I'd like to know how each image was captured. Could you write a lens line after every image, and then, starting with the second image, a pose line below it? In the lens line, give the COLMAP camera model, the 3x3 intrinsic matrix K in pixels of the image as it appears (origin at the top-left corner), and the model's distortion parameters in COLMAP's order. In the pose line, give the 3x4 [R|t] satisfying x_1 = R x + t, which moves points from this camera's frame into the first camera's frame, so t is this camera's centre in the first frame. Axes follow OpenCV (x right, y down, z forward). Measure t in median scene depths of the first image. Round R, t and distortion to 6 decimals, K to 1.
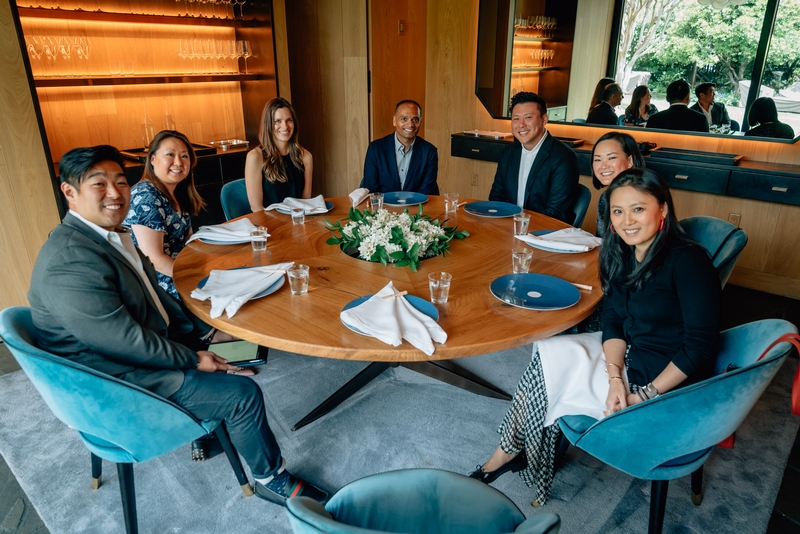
lens RADIAL K [[538.4, 0, 400.0], [0, 538.4, 267.0], [0, 0, 1]] dist [-0.005546, 0.003640]
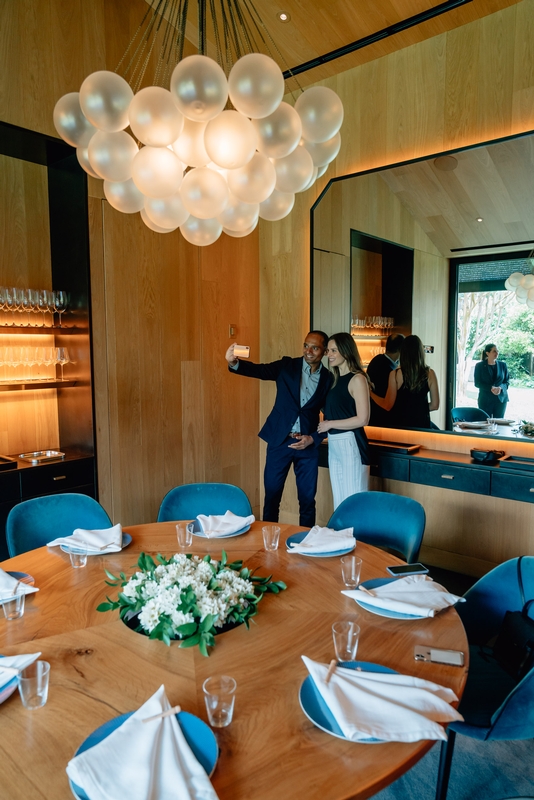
lens RADIAL K [[534.6, 0, 272.8], [0, 534.6, 408.8], [0, 0, 1]] dist [-0.026875, -0.000948]
pose [[0.999653, -0.007213, 0.025337, 0.093707], [0.013269, 0.968740, -0.247724, -0.125827], [-0.022758, 0.247974, 0.968499, 0.175596]]
